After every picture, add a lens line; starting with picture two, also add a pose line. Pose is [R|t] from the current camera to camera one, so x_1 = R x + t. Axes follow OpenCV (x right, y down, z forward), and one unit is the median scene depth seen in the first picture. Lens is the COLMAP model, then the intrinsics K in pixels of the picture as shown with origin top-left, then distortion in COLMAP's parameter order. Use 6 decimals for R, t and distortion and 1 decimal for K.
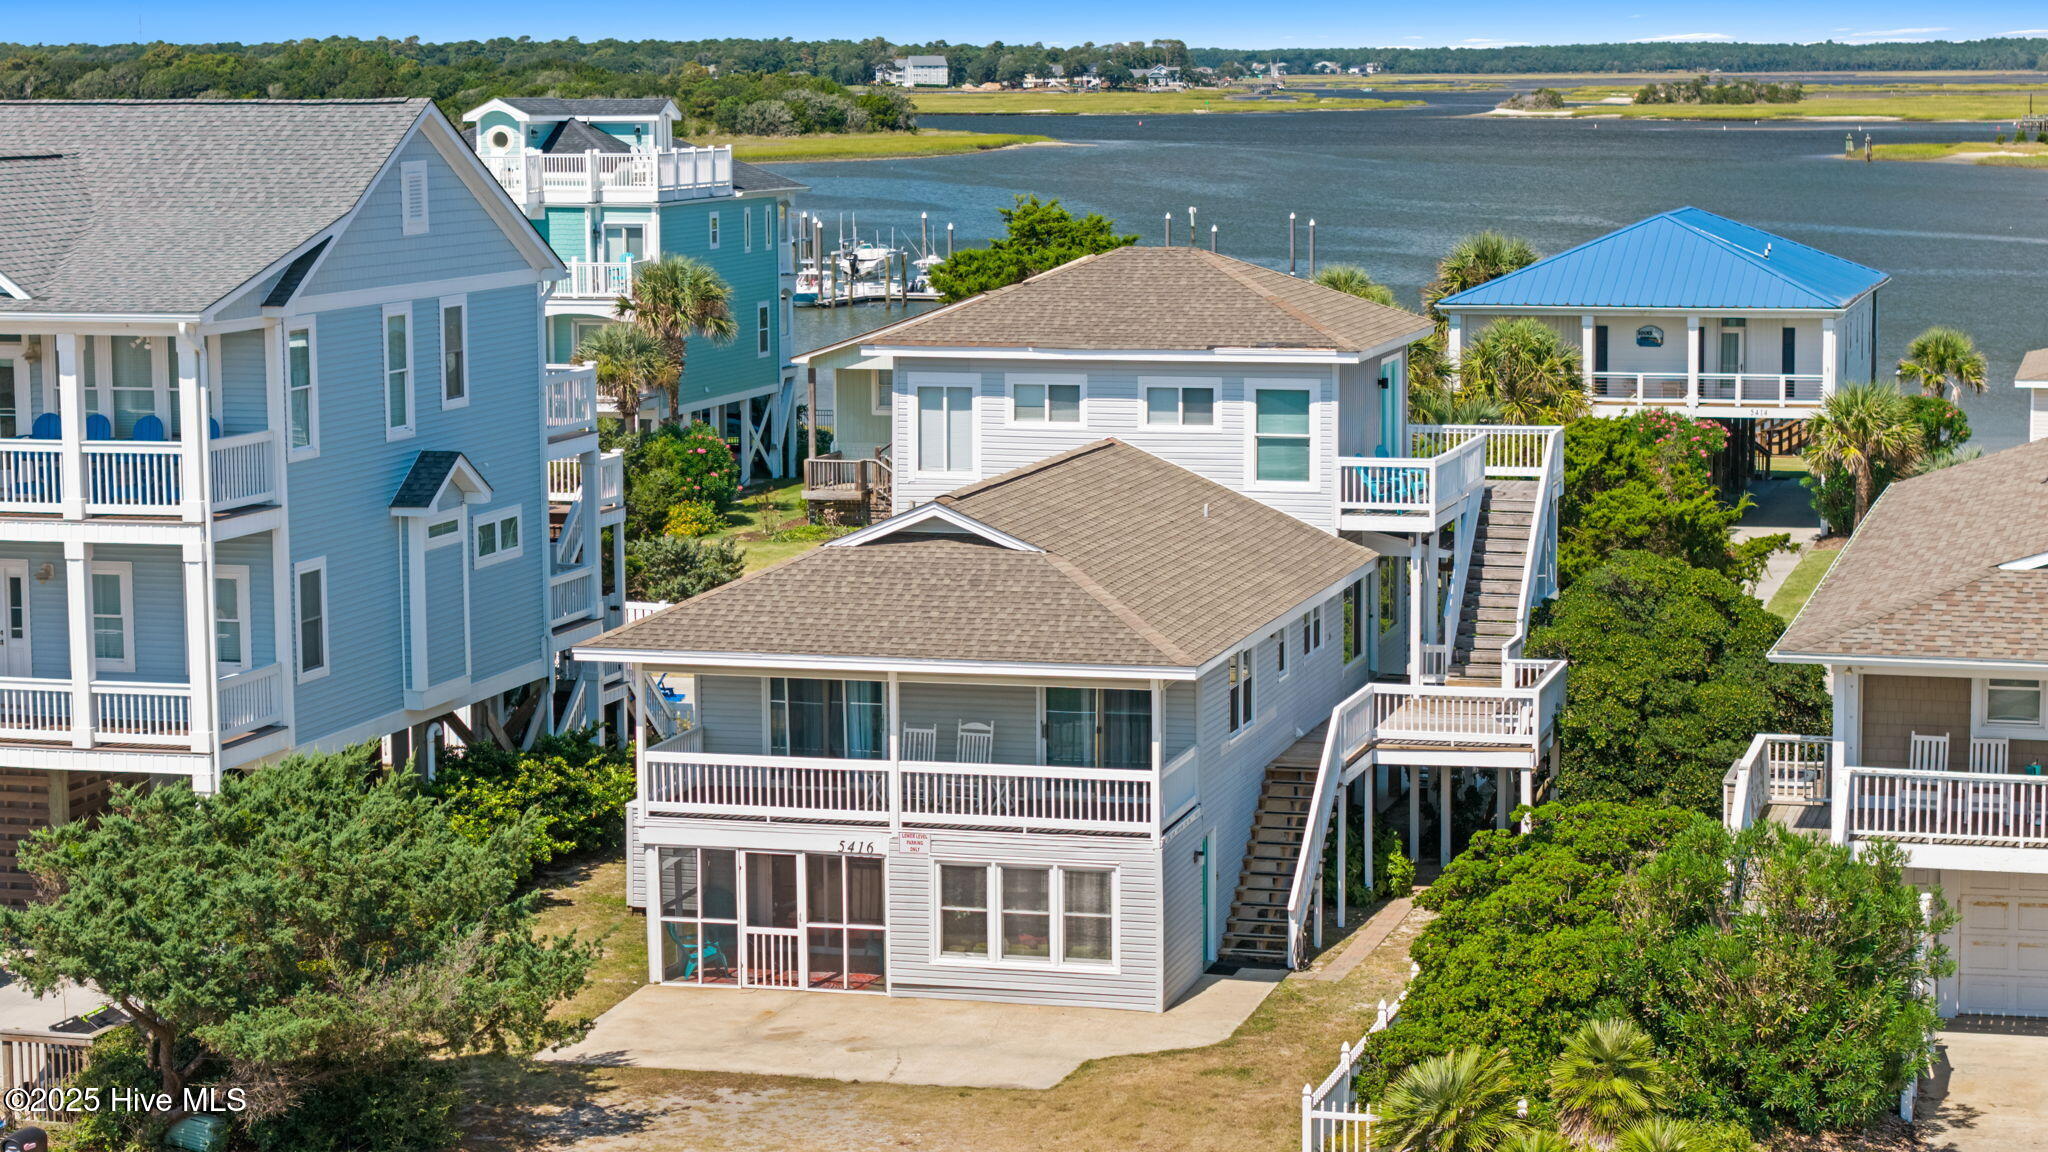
lens RADIAL K [[4156.4, 0, 1024.0], [0, 4156.4, 576.0], [0, 0, 1]] dist [-0.175470, 2.051705]
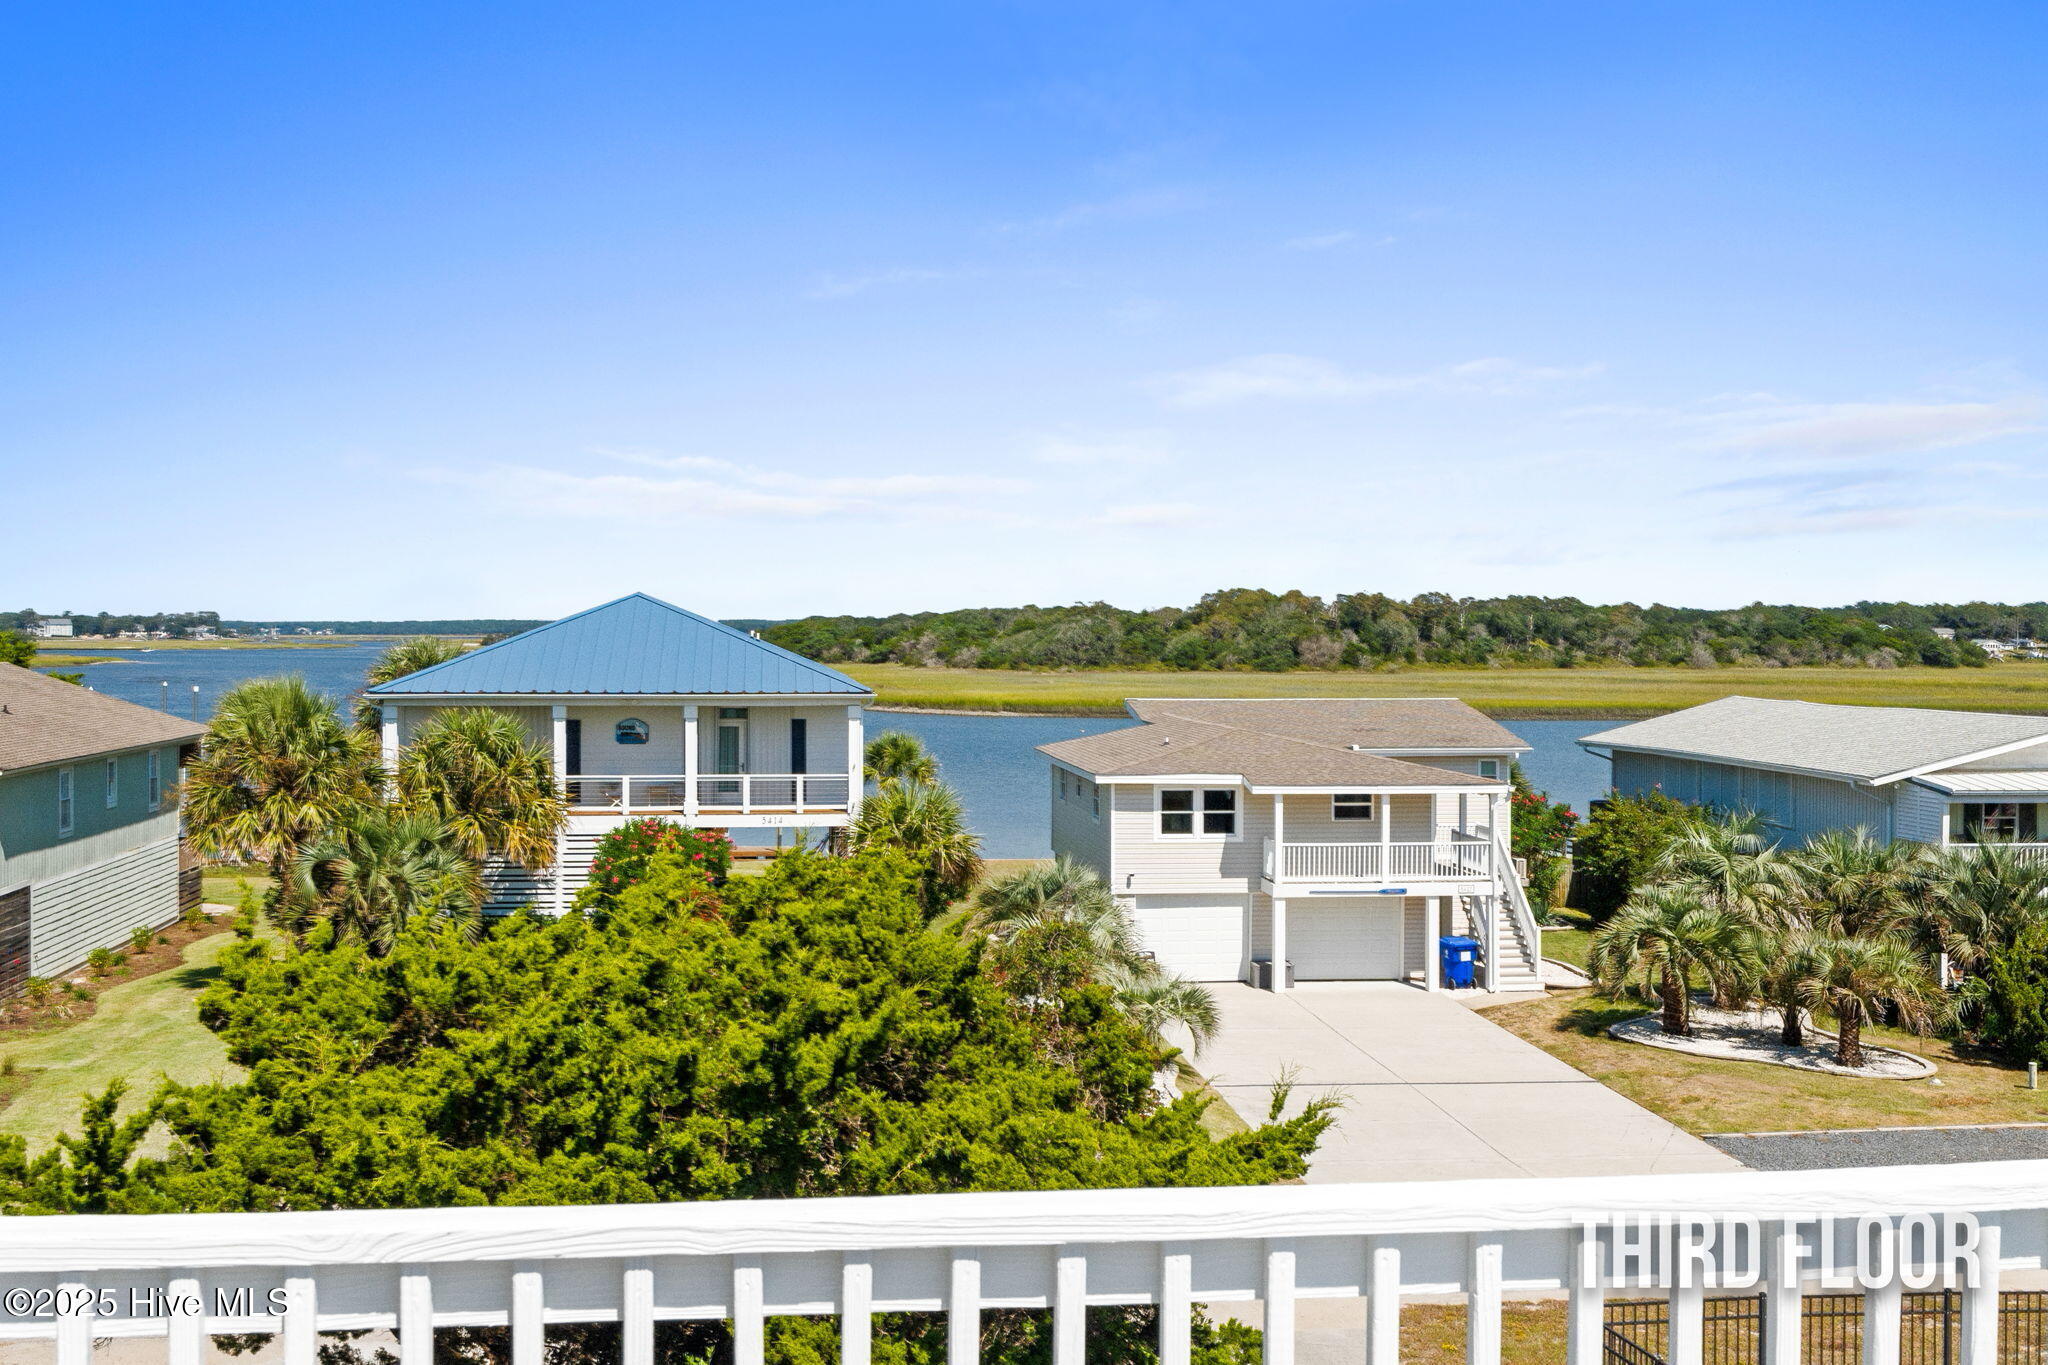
lens RADIAL K [[2199.6, 0, 972.3], [0, 2199.6, 682.6], [0, 0, 1]] dist [0.013877, 0.007384]
pose [[0.933355, -0.000340, 0.358955, 0.113883], [0.036087, 0.995022, -0.092891, -0.048911], [-0.357136, 0.099654, 0.928721, 1.142303]]
